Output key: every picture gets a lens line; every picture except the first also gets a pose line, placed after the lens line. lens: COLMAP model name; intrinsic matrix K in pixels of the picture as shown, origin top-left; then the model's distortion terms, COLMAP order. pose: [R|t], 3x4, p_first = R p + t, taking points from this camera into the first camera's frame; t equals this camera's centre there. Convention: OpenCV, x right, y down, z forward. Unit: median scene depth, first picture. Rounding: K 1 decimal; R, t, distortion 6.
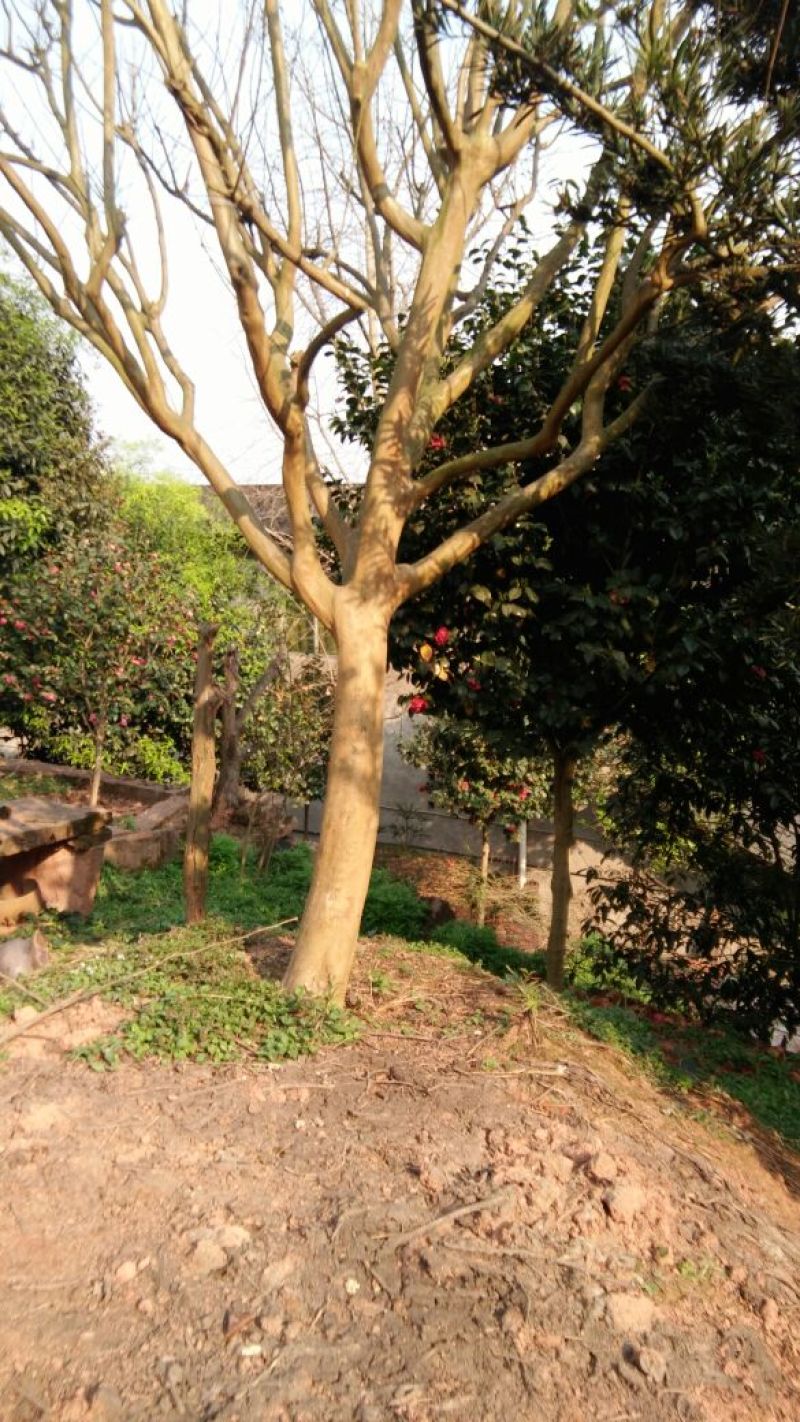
lens RADIAL K [[1113.6, 0, 400.0], [0, 1113.6, 711.0], [0, 0, 1]] dist [0.209131, -0.327313]
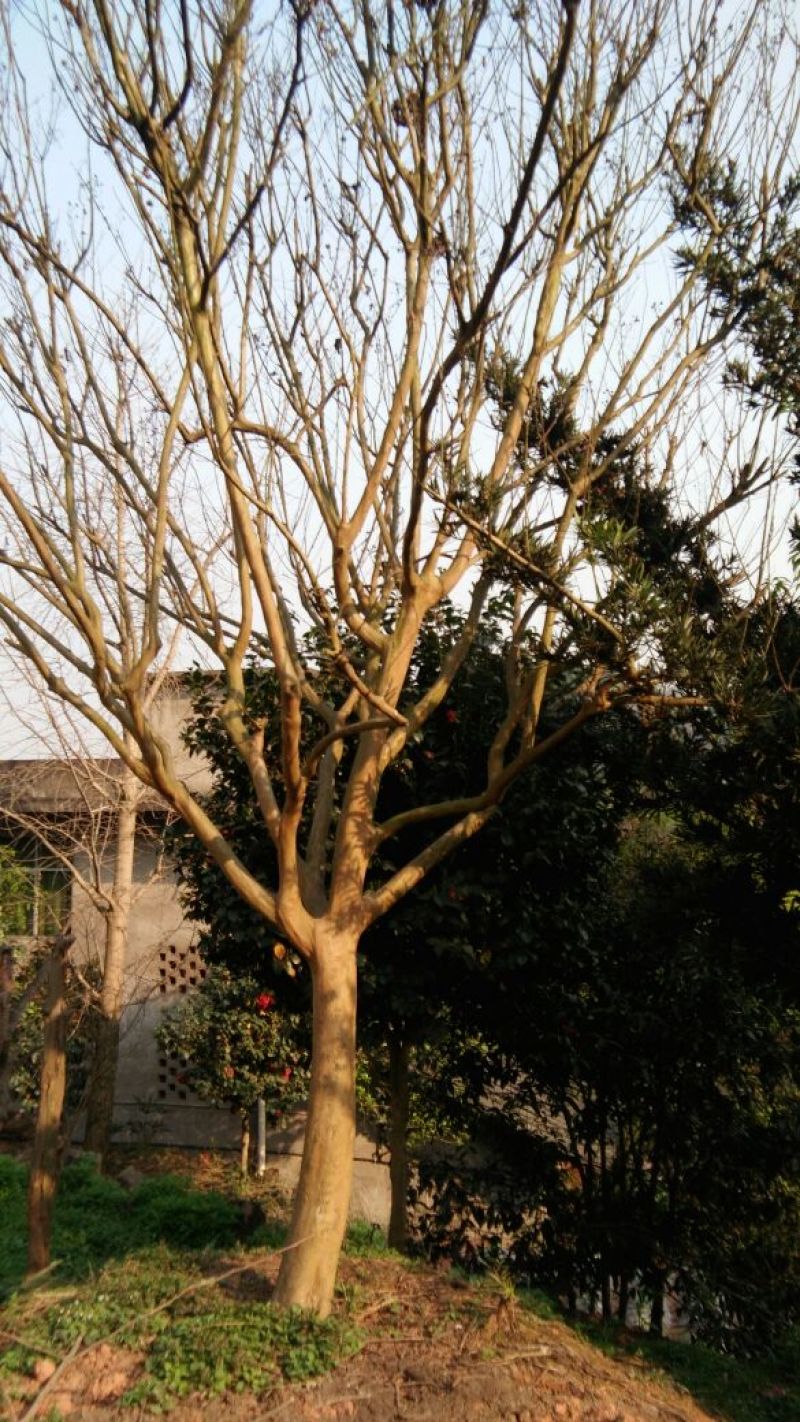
lens RADIAL K [[1150.5, 0, 400.0], [0, 1150.5, 711.0], [0, 0, 1]] dist [0.062325, -0.003286]
pose [[0.960891, 0.005310, 0.276874, -0.288217], [0.055914, 0.975504, -0.212757, -0.059252], [-0.271222, 0.219918, 0.937056, -0.178910]]
